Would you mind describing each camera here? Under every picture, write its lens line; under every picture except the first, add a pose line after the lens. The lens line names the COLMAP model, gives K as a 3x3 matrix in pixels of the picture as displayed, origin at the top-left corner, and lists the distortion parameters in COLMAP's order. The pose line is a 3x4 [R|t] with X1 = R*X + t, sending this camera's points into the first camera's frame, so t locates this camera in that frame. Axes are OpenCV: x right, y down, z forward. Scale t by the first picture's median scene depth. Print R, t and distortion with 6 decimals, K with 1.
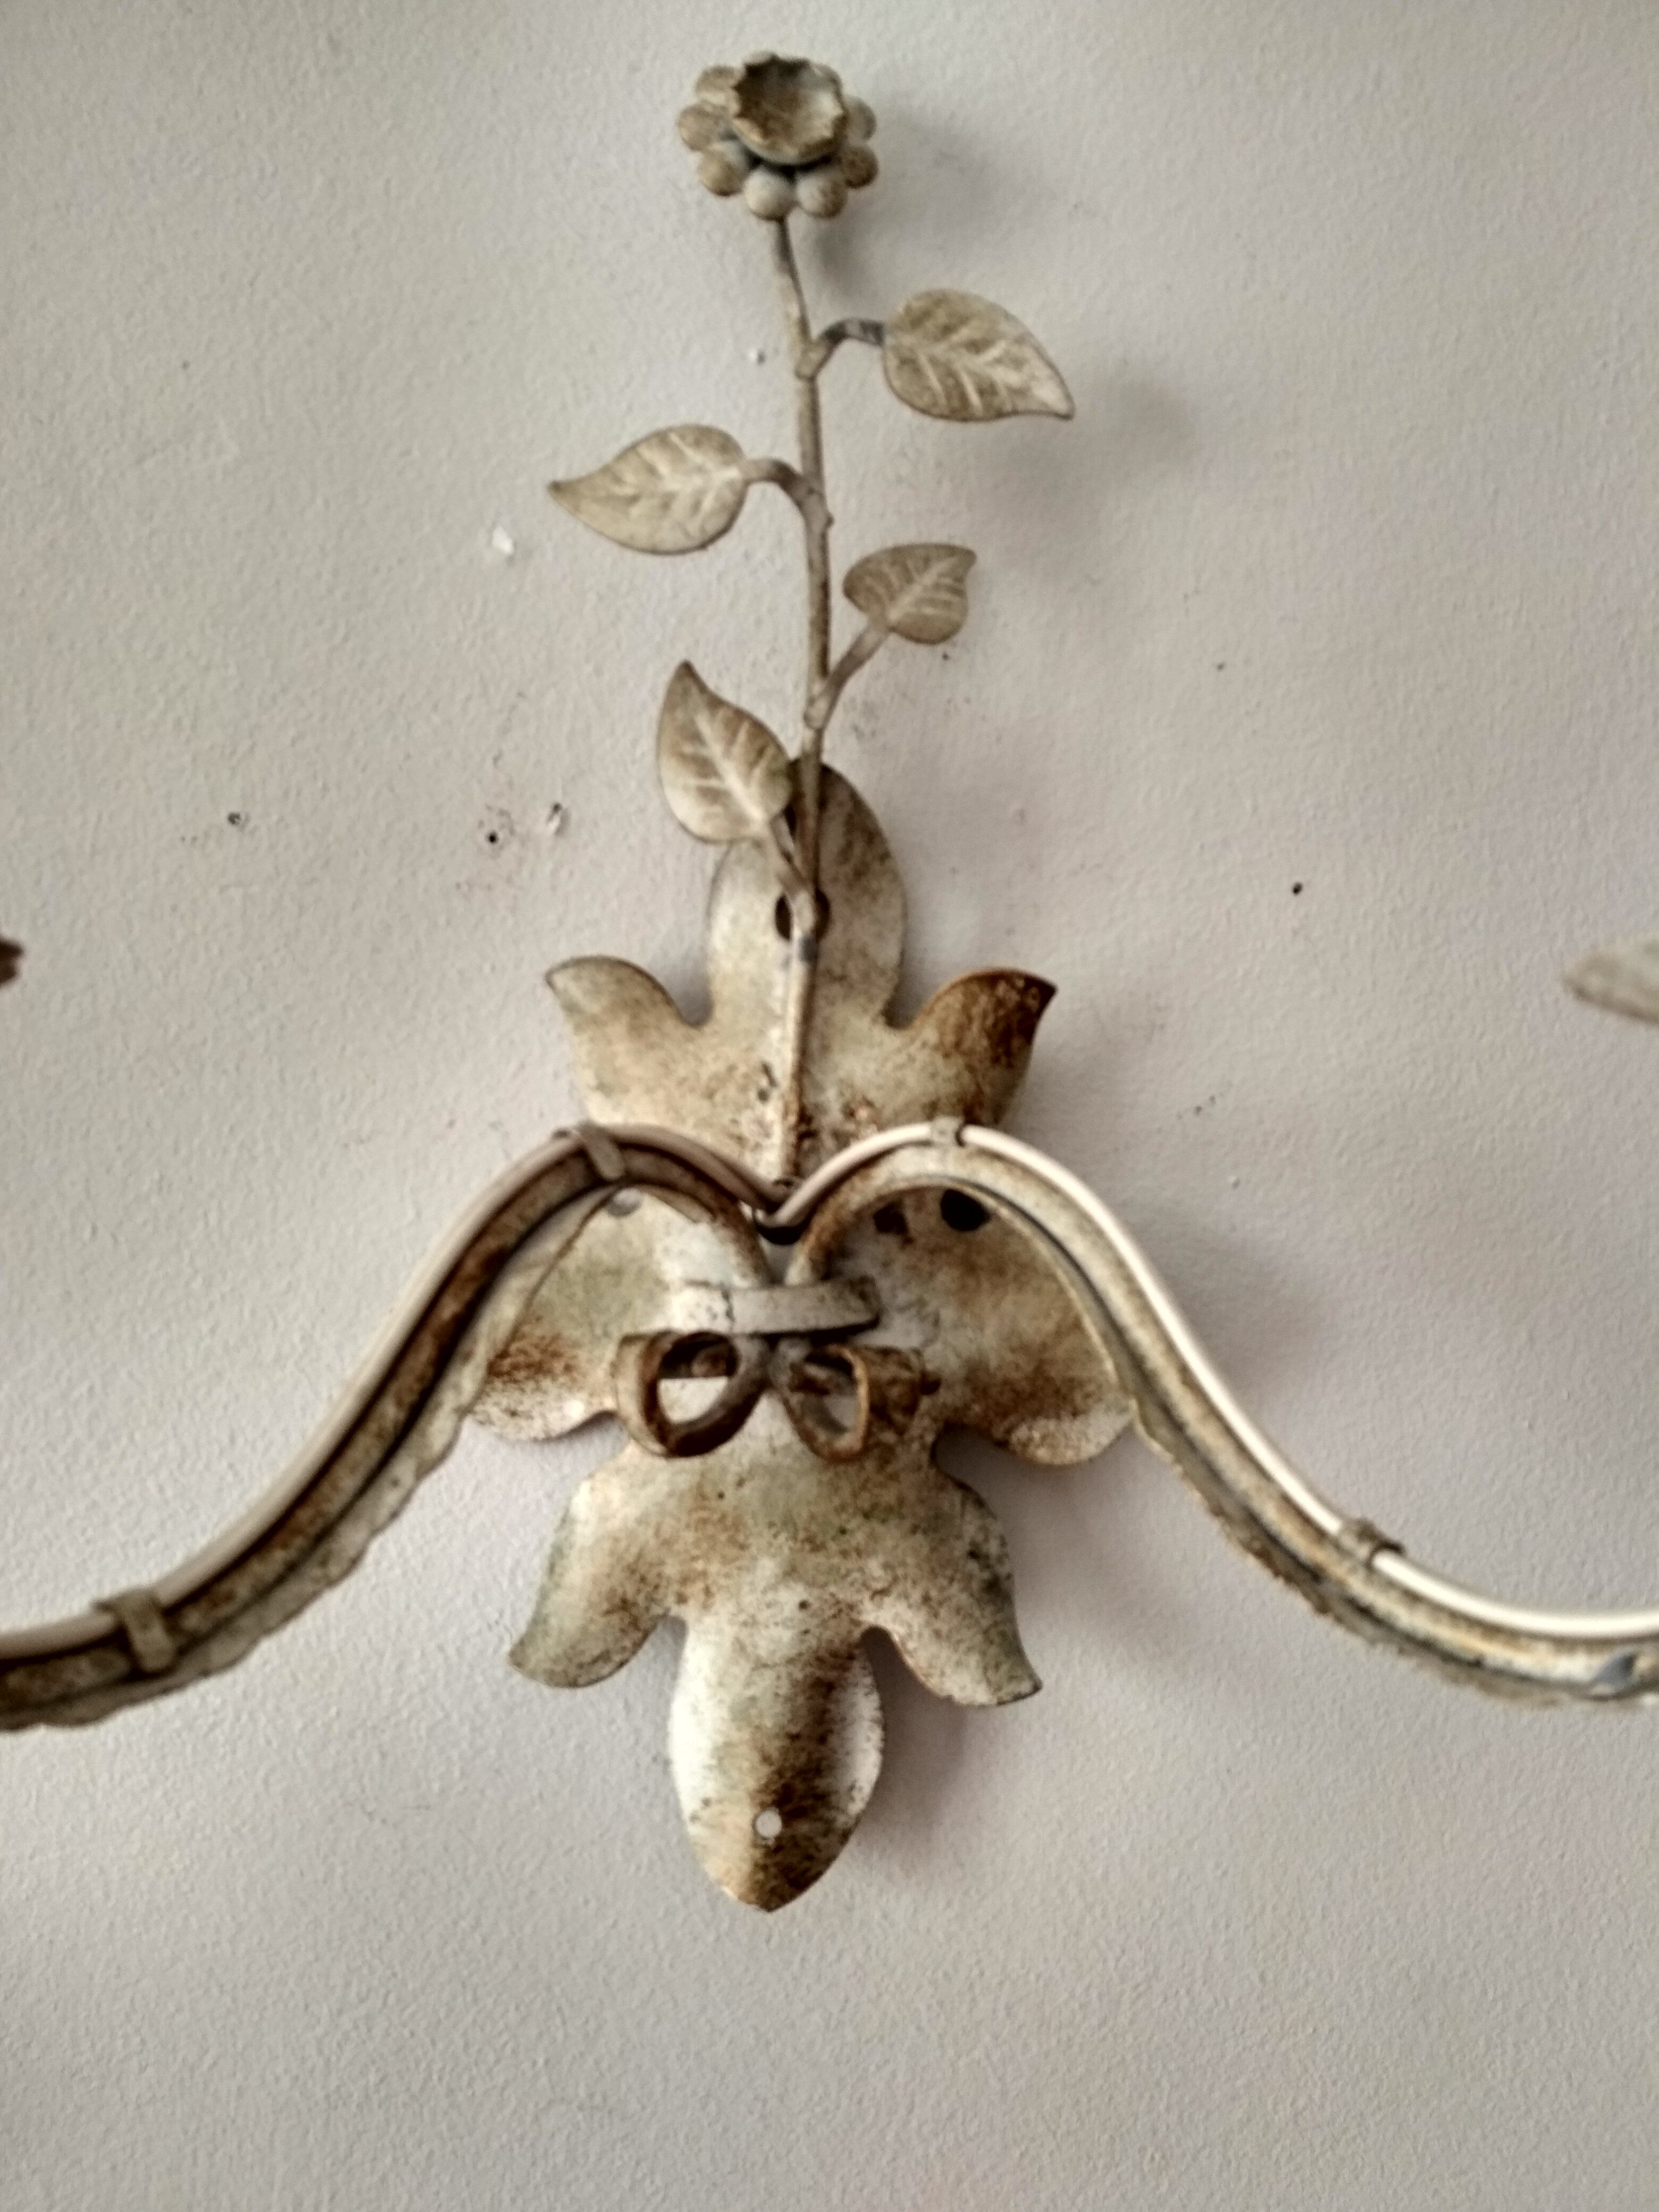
lens RADIAL K [[1973.4, 0, 817.2], [0, 1973.4, 1106.2], [0, 0, 1]] dist [0.108879, -0.244698]
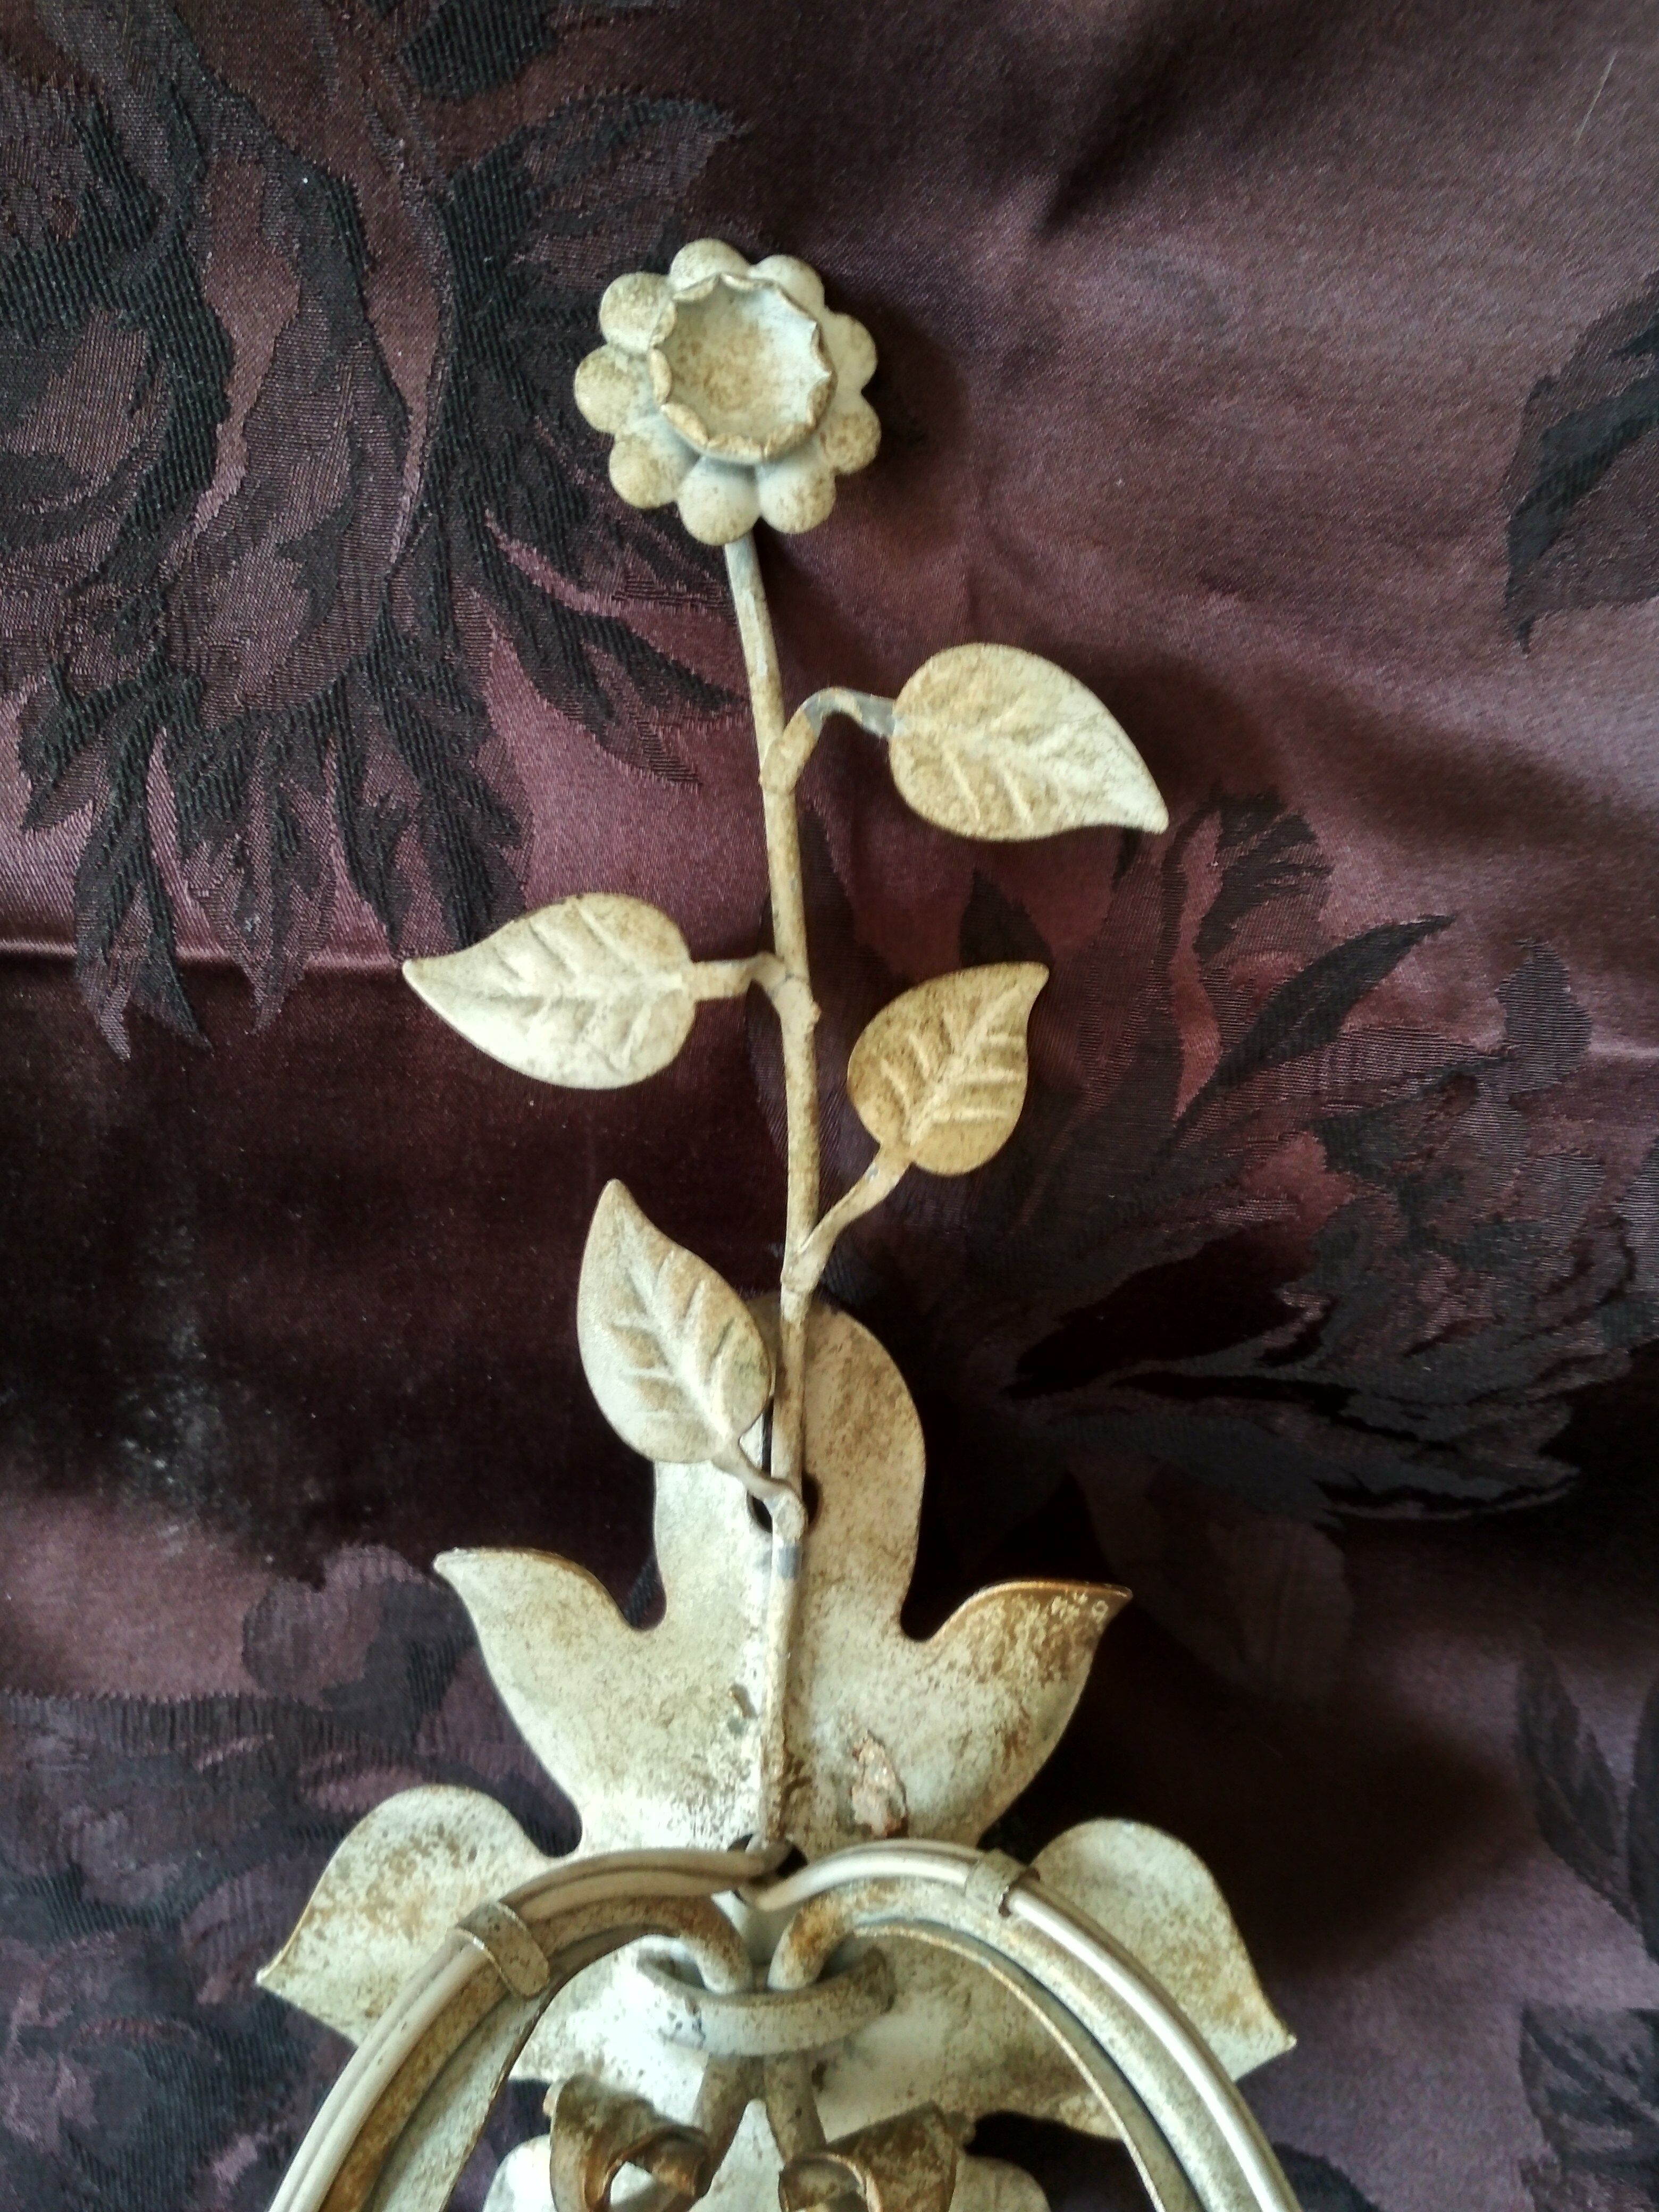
lens RADIAL K [[2016.5, 0, 820.0], [0, 2016.5, 1111.3], [0, 0, 1]] dist [0.119393, -0.327024]
pose [[0.999826, -0.014862, 0.011269, -0.000943], [0.012084, 0.976417, 0.215554, -0.403042], [-0.014206, -0.215381, 0.976427, 0.297620]]
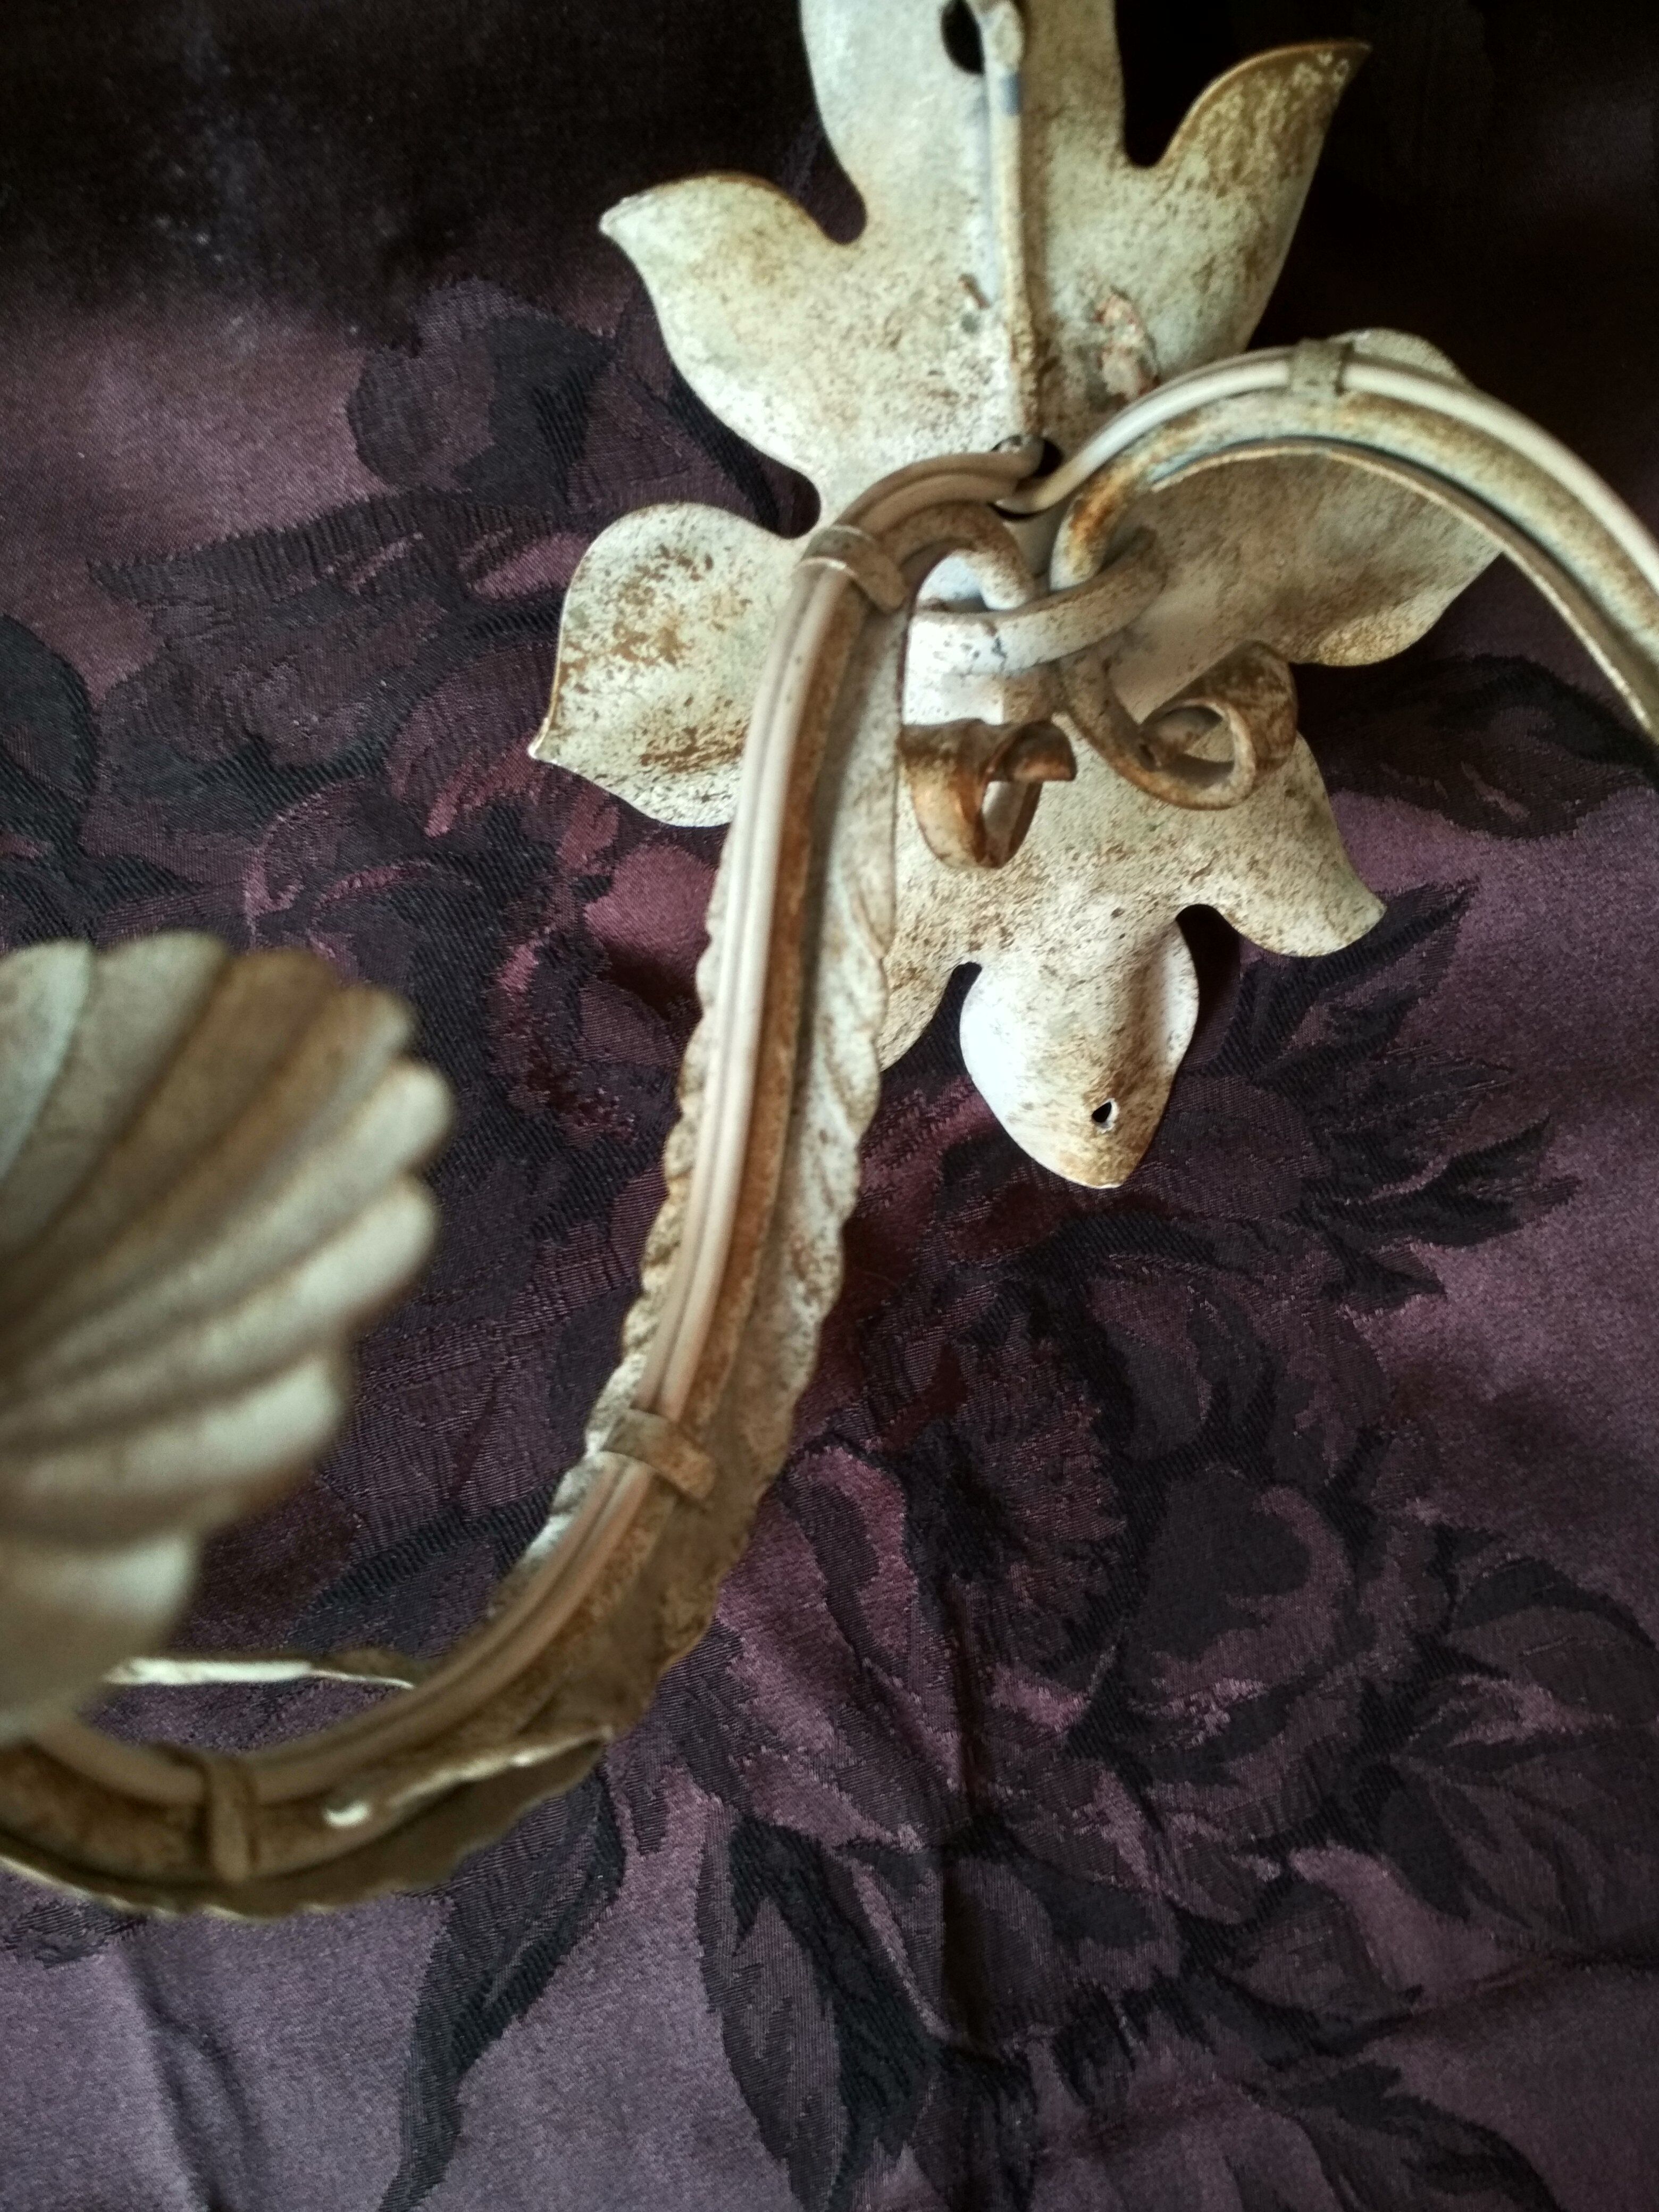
lens RADIAL K [[2045.6, 0, 829.5], [0, 2045.6, 1106.0], [0, 0, 1]] dist [0.118511, -0.316443]
pose [[0.943636, -0.320711, 0.081823, -0.220049], [0.192800, 0.733552, 0.651712, -0.284050], [-0.269033, -0.599204, 0.754040, 0.315498]]
